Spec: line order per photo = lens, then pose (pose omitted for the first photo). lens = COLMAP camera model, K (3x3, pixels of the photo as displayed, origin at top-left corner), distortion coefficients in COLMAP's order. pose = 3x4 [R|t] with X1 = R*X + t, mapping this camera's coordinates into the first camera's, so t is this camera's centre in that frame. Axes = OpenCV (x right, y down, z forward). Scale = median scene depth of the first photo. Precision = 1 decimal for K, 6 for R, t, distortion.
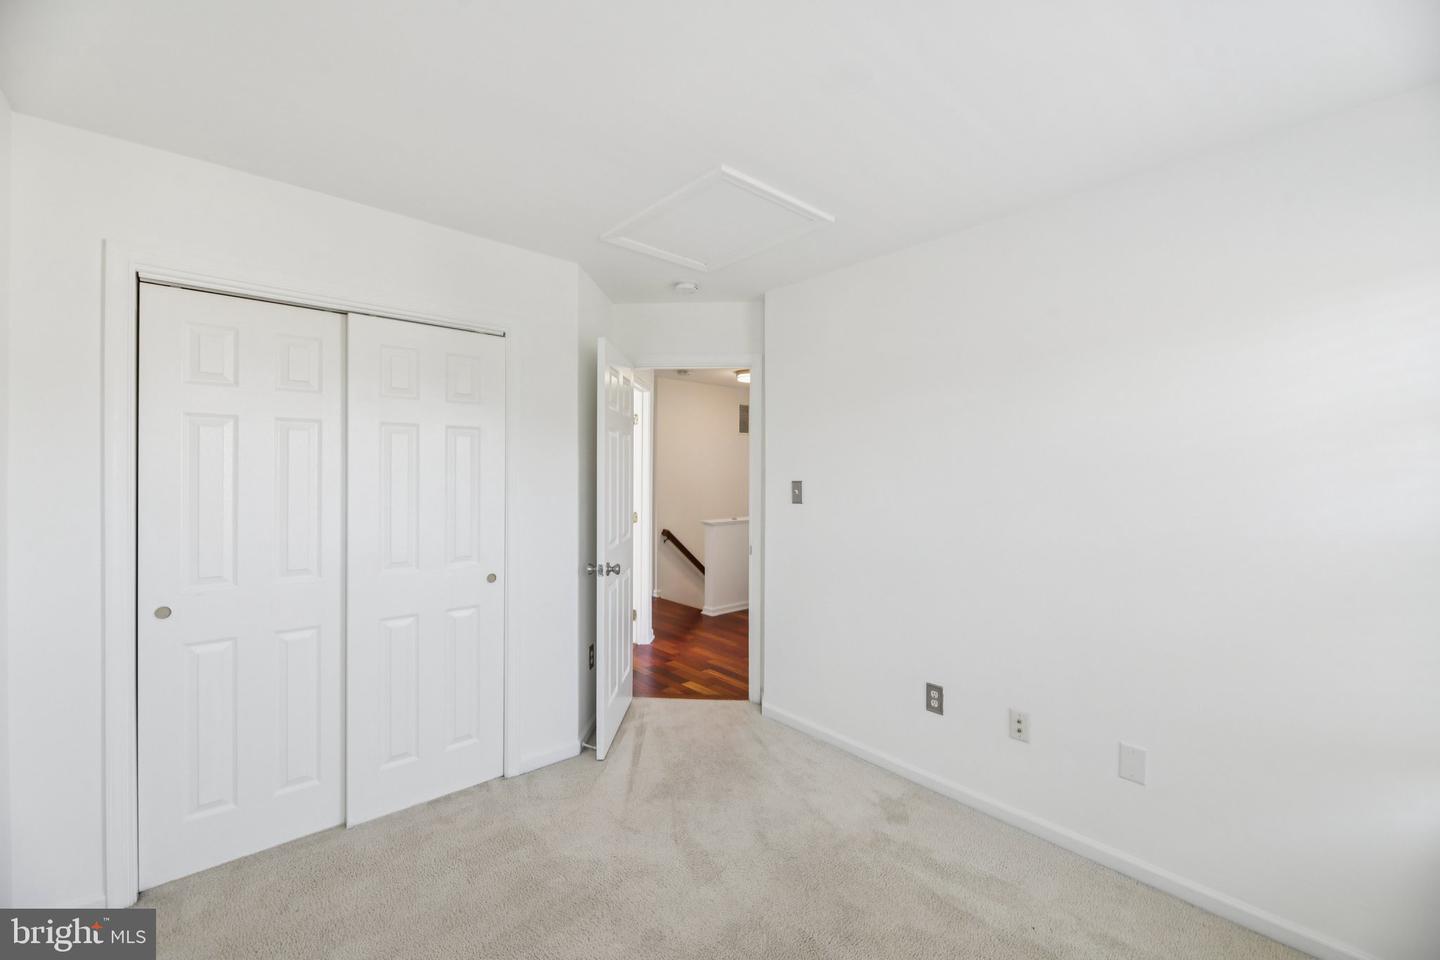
lens RADIAL K [[572.8, 0, 730.8], [0, 572.8, 477.1], [0, 0, 1]] dist [0.000563, -0.000286]
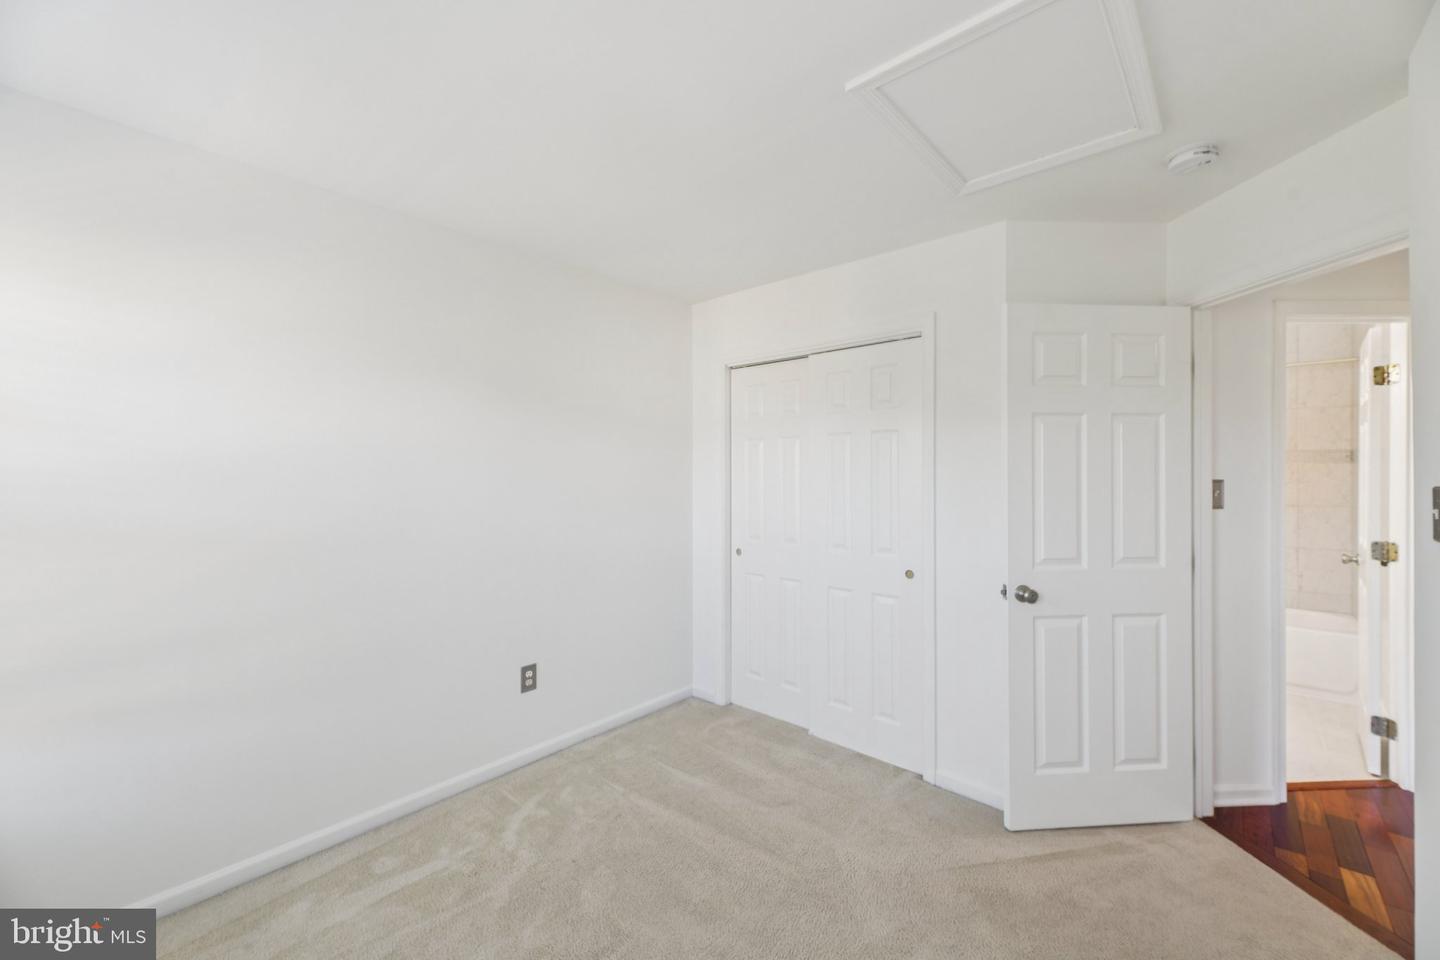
lens RADIAL K [[572.8, 0, 730.8], [0, 572.8, 477.1], [0, 0, 1]] dist [0.000563, -0.000286]
pose [[0.106910, -0.011090, -0.994207, 0.546183], [-0.007953, 0.999896, -0.012009, 0.016777], [0.994237, 0.009190, 0.106810, 0.543643]]
